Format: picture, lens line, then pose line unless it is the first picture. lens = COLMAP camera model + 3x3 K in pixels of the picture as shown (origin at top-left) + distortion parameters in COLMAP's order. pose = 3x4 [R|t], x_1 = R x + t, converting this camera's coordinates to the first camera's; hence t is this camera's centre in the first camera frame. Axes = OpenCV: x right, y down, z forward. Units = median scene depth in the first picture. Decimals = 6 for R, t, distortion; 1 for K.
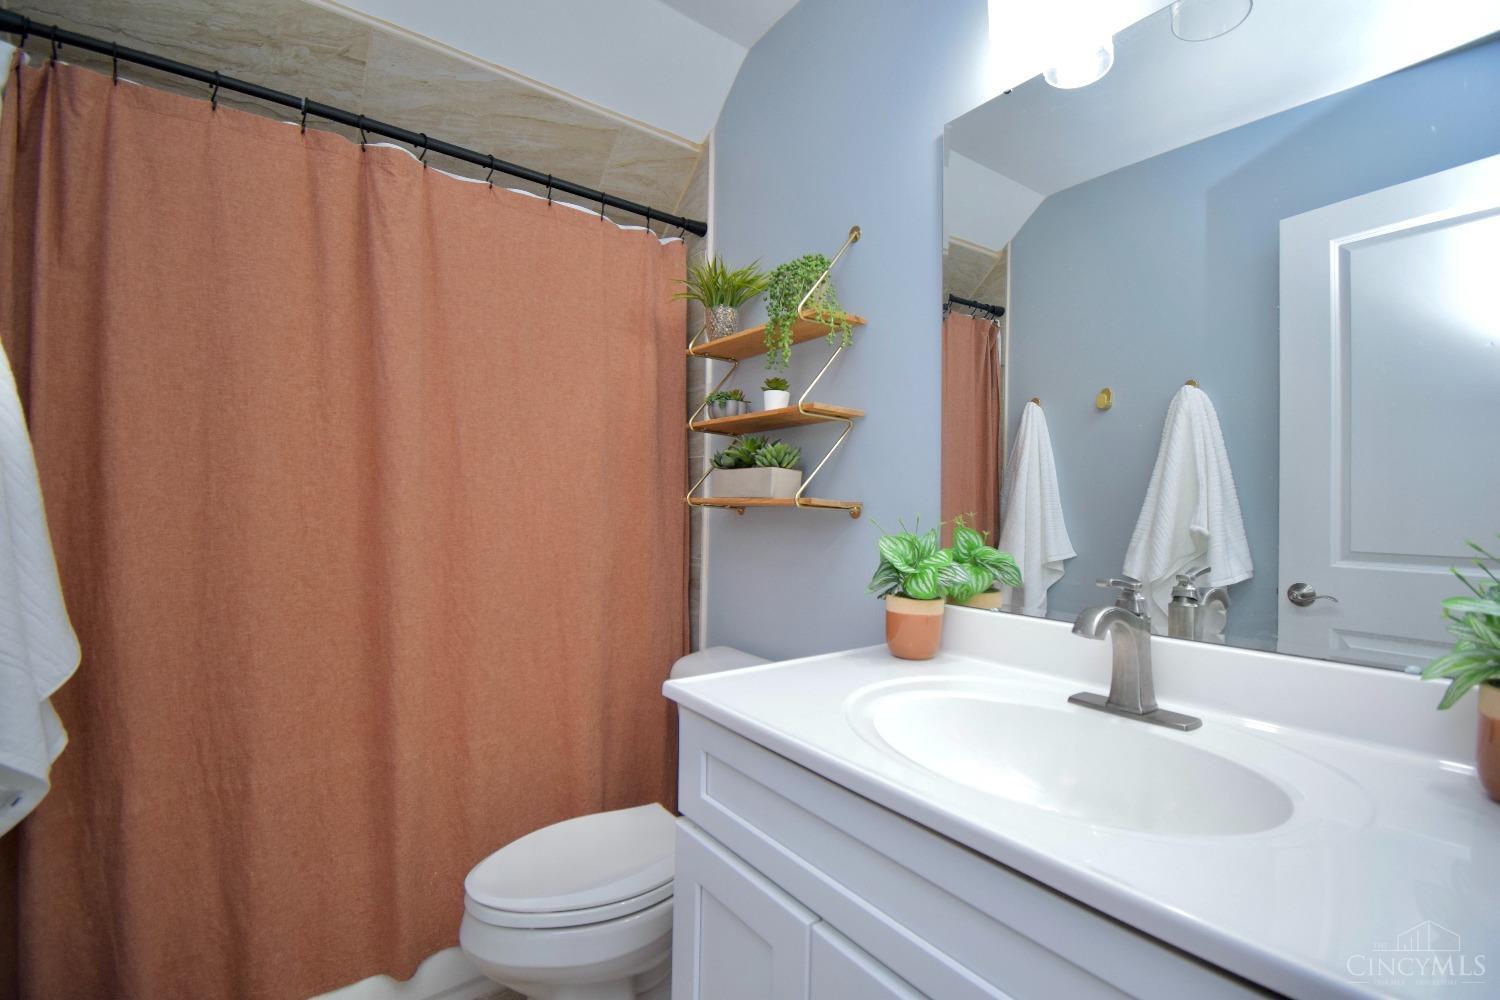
lens RADIAL K [[647.5, 0, 750.0], [0, 647.5, 500.0], [0, 0, 1]] dist [0.002183, -0.017841]
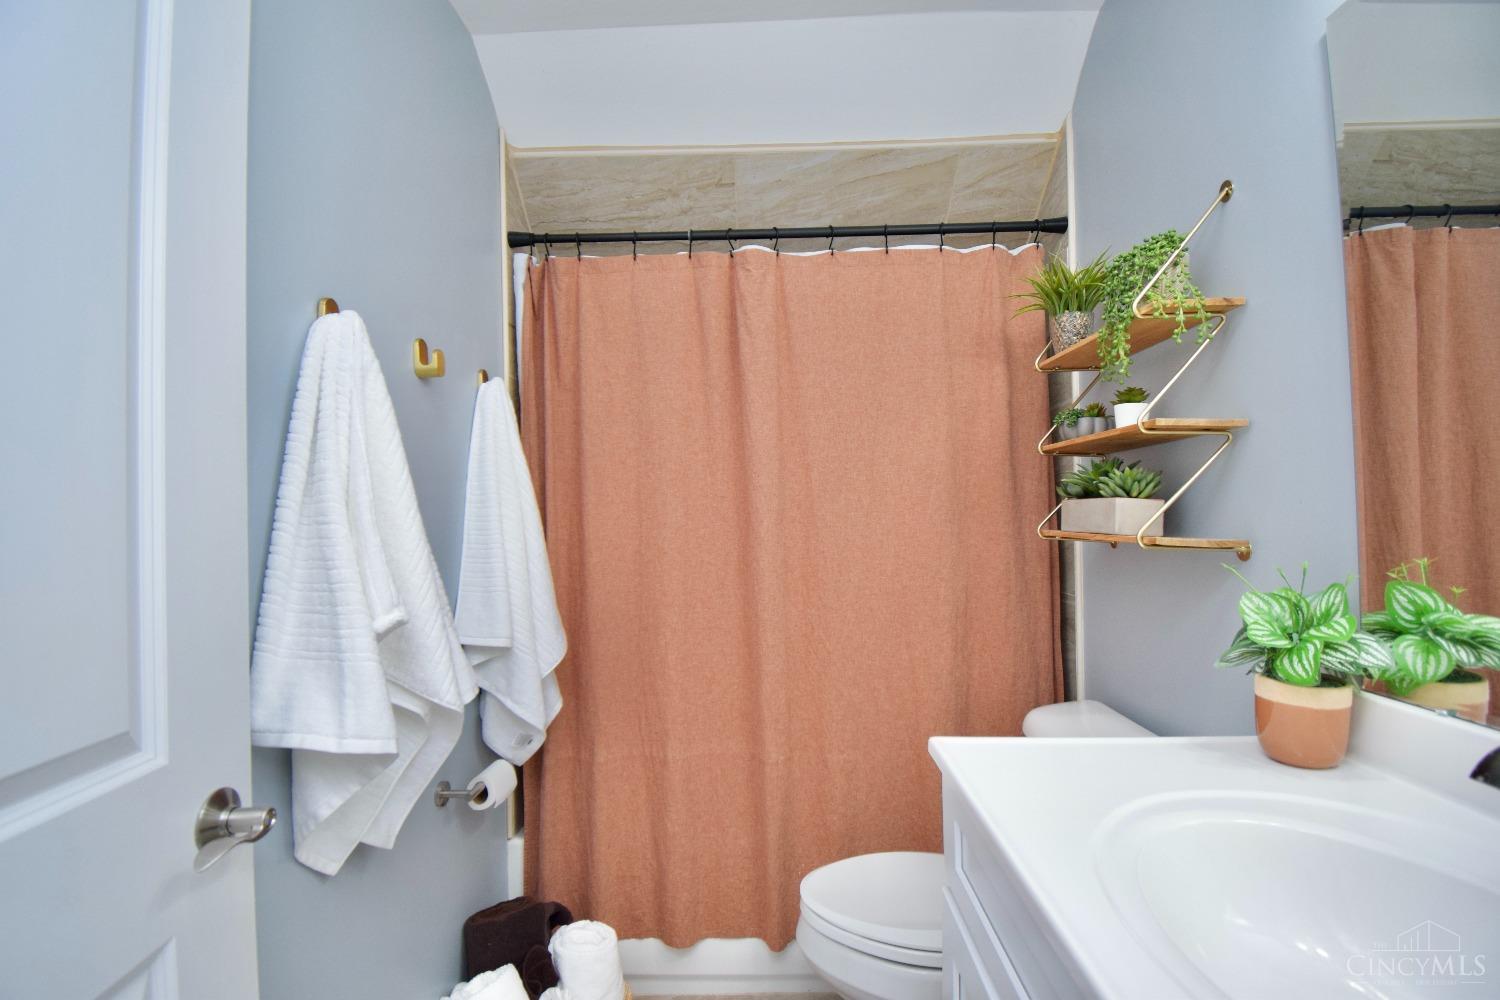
lens RADIAL K [[647.5, 0, 750.0], [0, 647.5, 500.0], [0, 0, 1]] dist [0.002183, -0.017841]
pose [[0.779146, -0.040510, -0.625532, 0.189803], [0.029743, 0.999175, -0.027660, -0.039015], [0.626137, 0.002946, 0.779708, 0.050290]]
